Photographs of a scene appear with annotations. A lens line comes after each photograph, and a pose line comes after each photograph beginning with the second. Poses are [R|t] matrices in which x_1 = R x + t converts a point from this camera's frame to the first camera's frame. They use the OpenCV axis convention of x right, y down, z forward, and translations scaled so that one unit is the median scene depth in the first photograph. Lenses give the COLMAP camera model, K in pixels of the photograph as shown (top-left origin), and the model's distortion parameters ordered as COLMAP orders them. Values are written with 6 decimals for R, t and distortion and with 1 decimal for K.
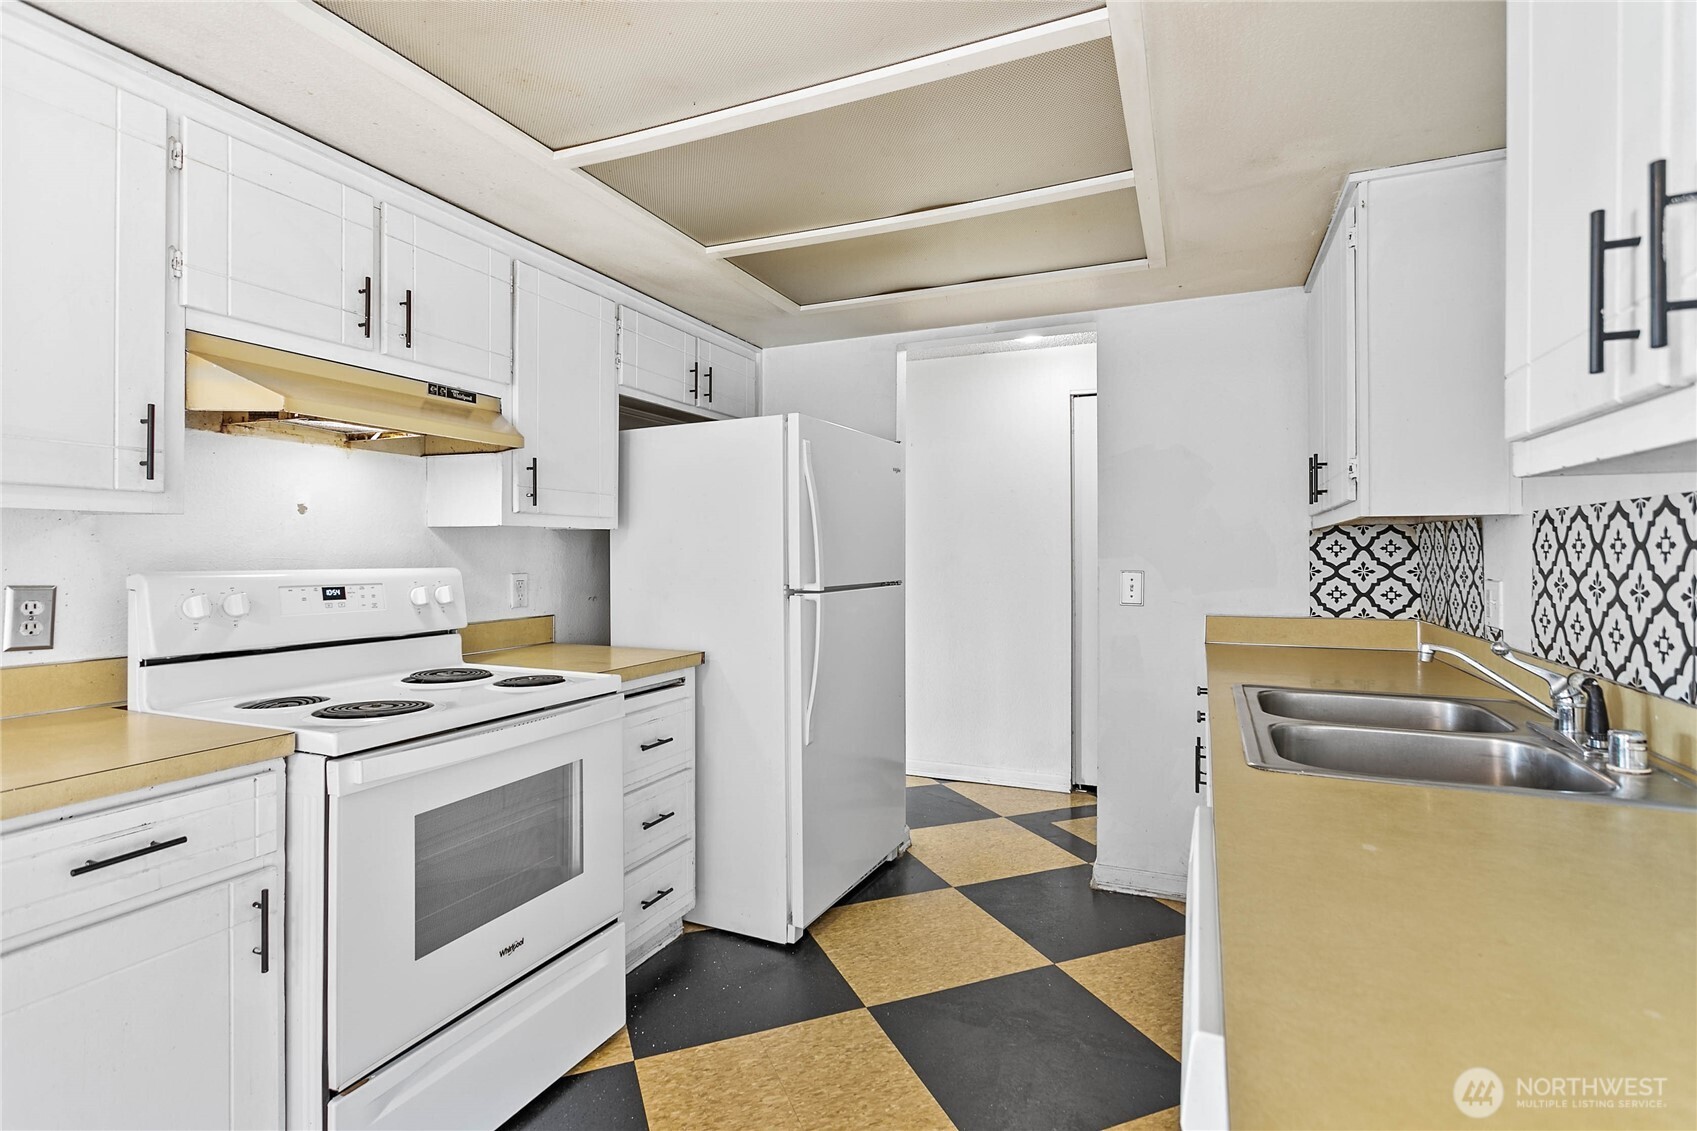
lens RADIAL K [[809.5, 0, 849.0], [0, 809.5, 548.3], [0, 0, 1]] dist [0.001433, 0.003486]
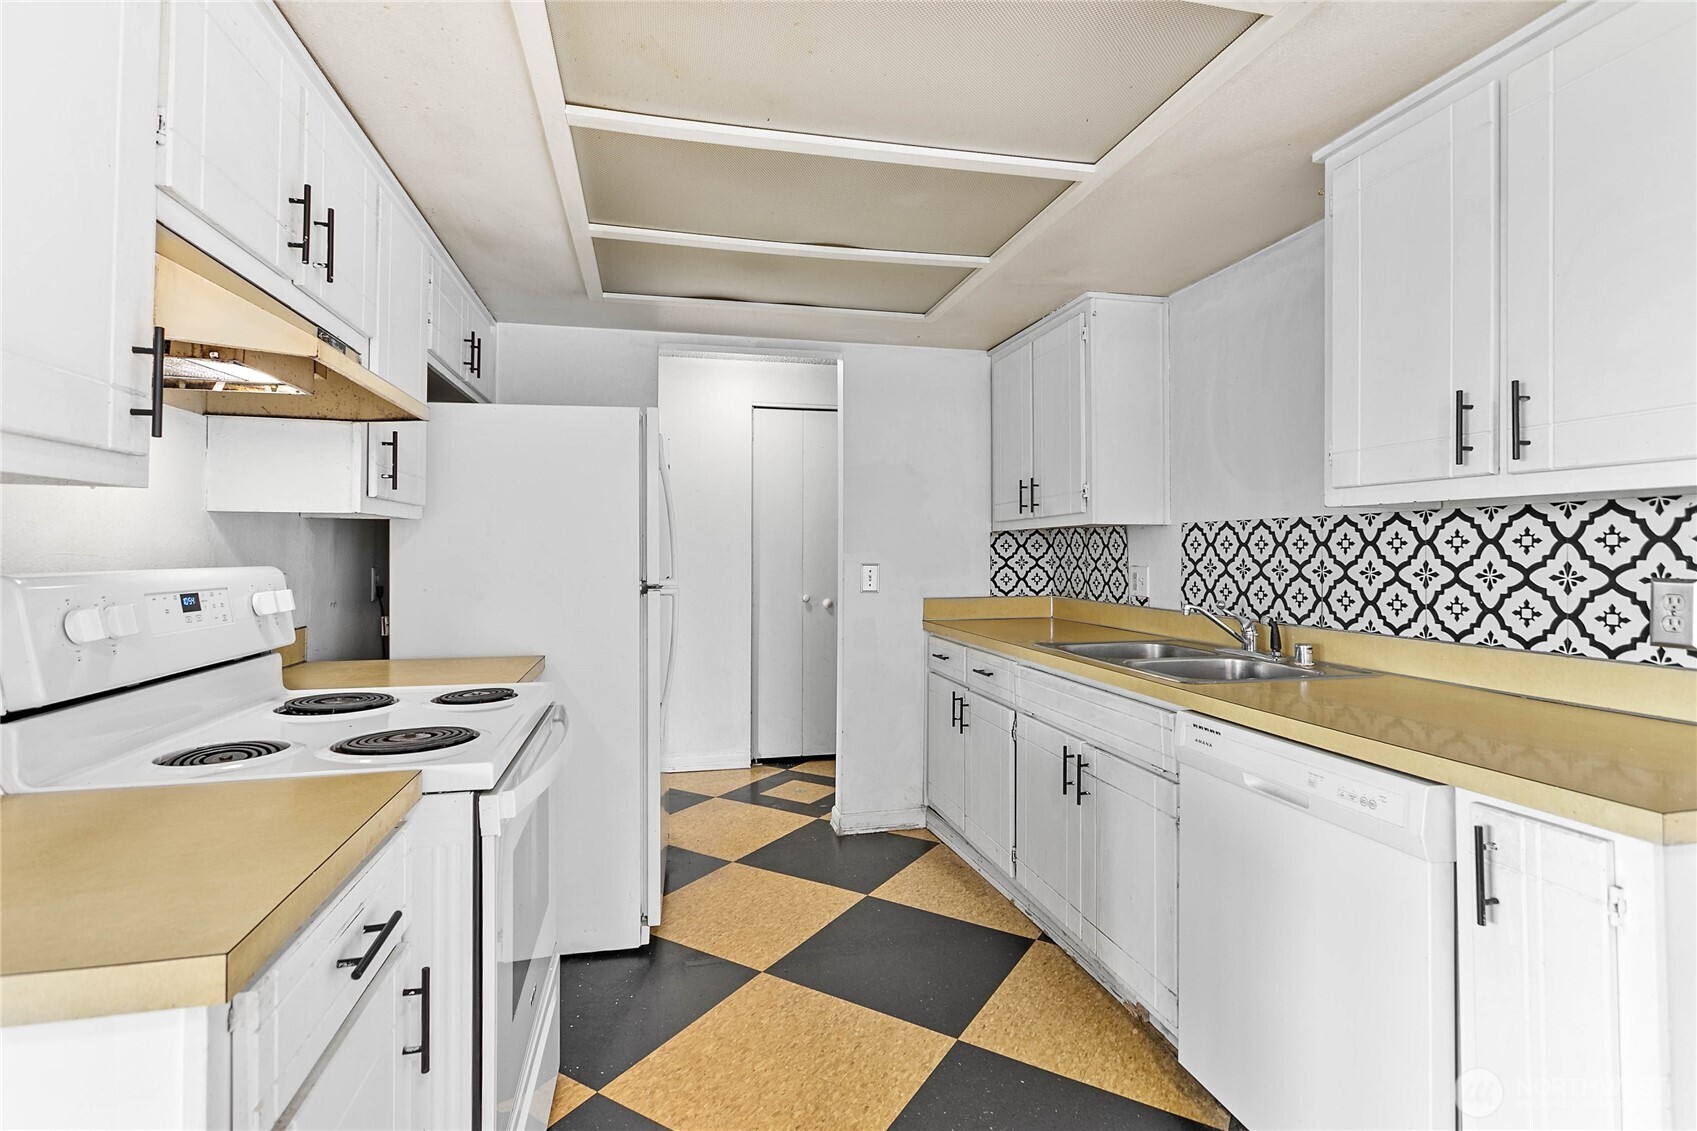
lens RADIAL K [[809.5, 0, 844.2], [0, 809.5, 542.7], [0, 0, 1]] dist [0.001433, 0.003486]
pose [[0.804267, 0.006318, 0.594235, -0.468964], [-0.003830, 0.999978, -0.005449, 0.003468], [-0.594256, 0.002107, 0.804273, 0.063328]]
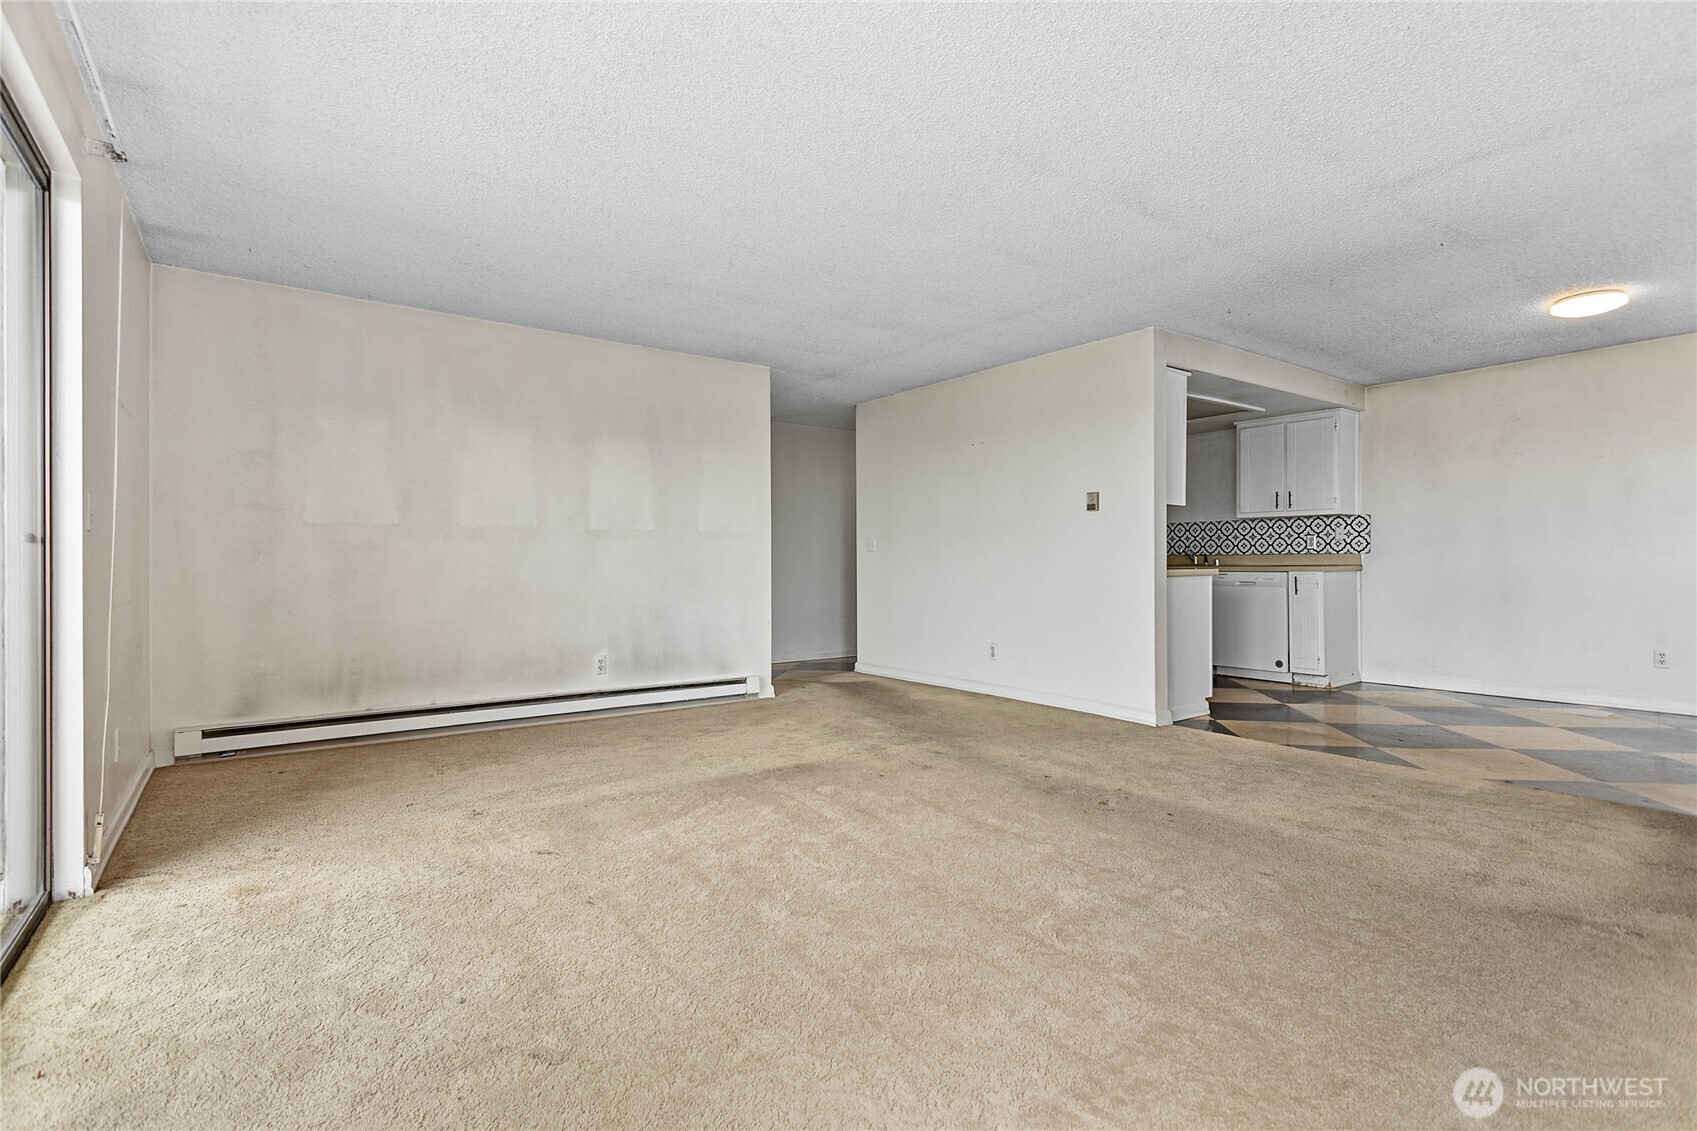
lens RADIAL K [[809.5, 0, 842.8], [0, 809.5, 564.3], [0, 0, 1]] dist [0.001433, 0.003486]
pose [[0.497709, -0.005825, 0.867325, -2.746331], [-0.000240, 0.999976, 0.006853, 0.104789], [-0.867344, -0.003619, 0.497696, 0.187920]]
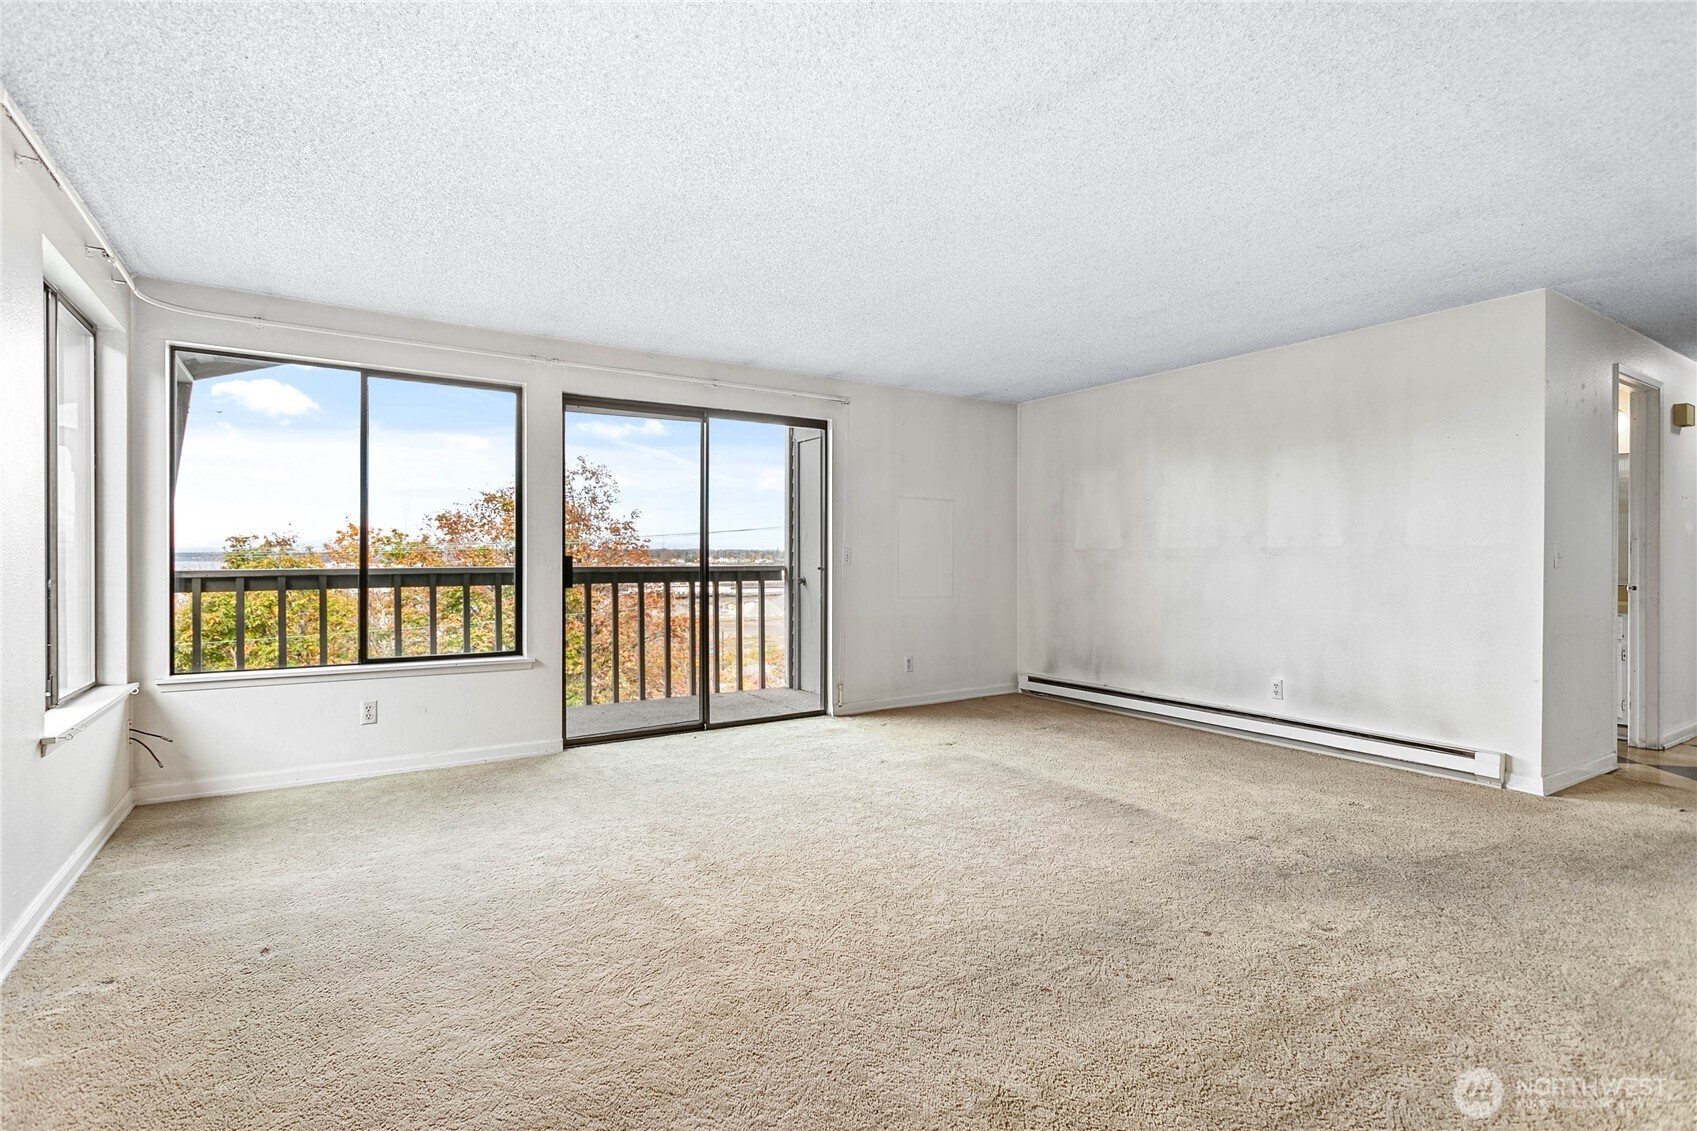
lens RADIAL K [[809.5, 0, 846.1], [0, 809.5, 562.7], [0, 0, 1]] dist [0.001433, 0.003486]
pose [[0.837094, -0.000657, -0.547059, -1.135936], [0.006671, 0.999937, 0.009008, 0.045336], [0.547019, -0.011190, 0.837046, -0.443437]]
